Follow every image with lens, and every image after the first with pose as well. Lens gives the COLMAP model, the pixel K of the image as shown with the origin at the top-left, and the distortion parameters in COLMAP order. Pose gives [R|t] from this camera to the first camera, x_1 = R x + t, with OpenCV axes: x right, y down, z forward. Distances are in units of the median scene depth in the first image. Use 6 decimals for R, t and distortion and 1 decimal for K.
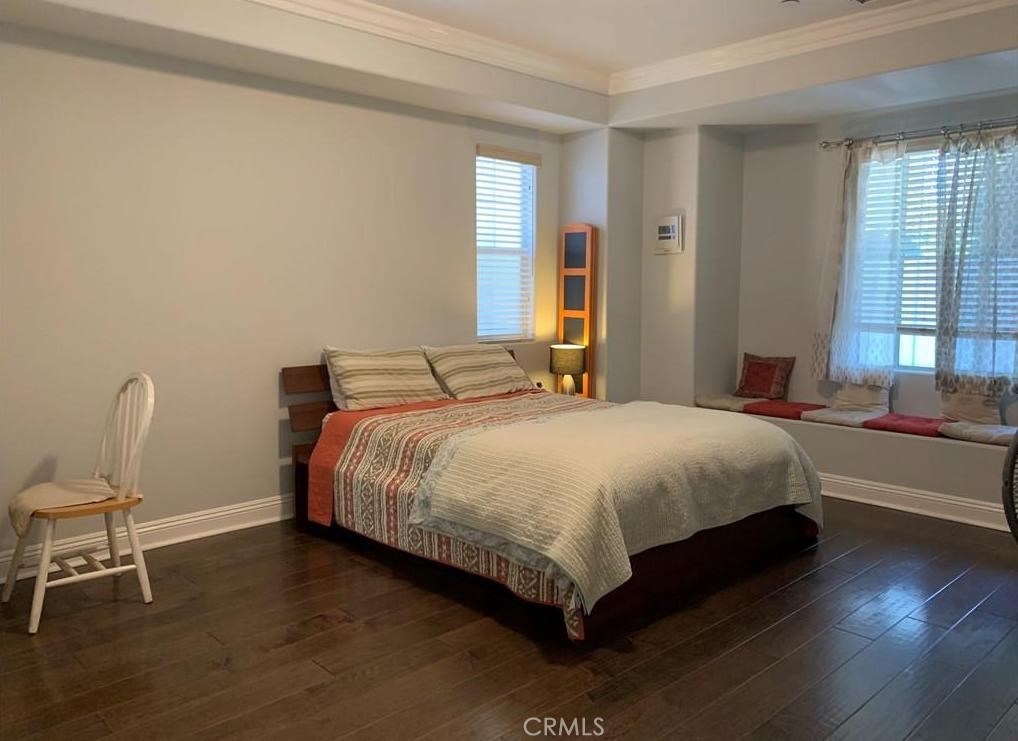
lens RADIAL K [[788.5, 0, 509.0], [0, 788.5, 370.5], [0, 0, 1]] dist [0.077630, -0.001527]
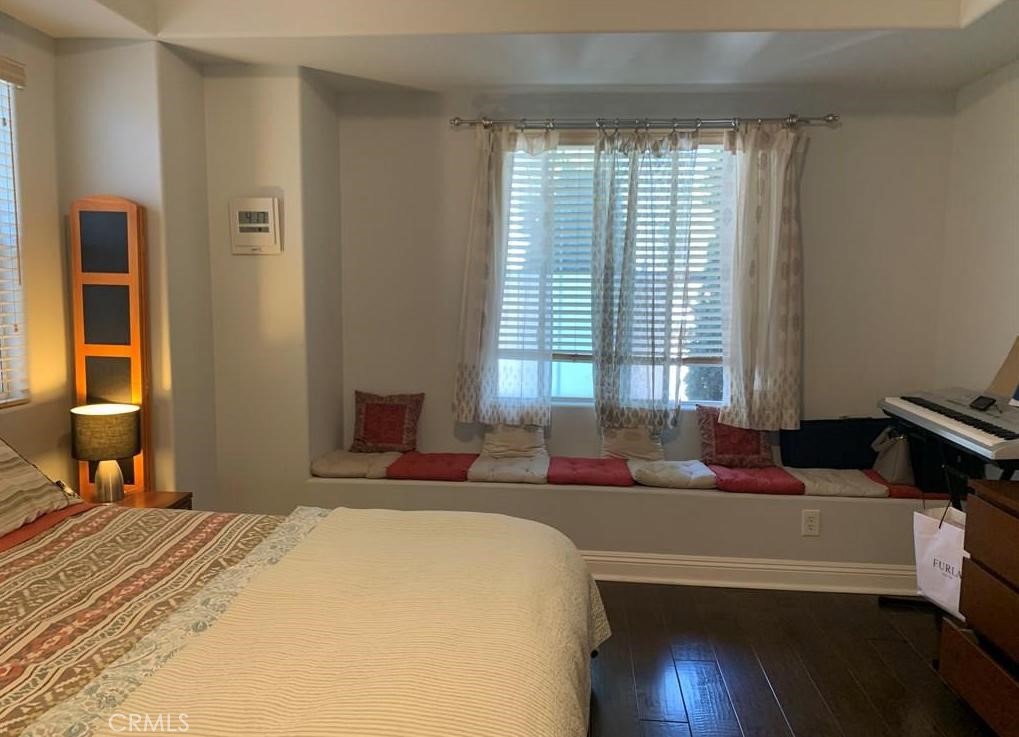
lens RADIAL K [[804.4, 0, 509.5], [0, 804.4, 368.5], [0, 0, 1]] dist [0.071558, -0.050431]
pose [[0.759382, -0.064665, 0.647423, -0.090066], [0.061917, 0.997715, 0.027027, -0.061315], [-0.647692, 0.019562, 0.761651, 0.374467]]
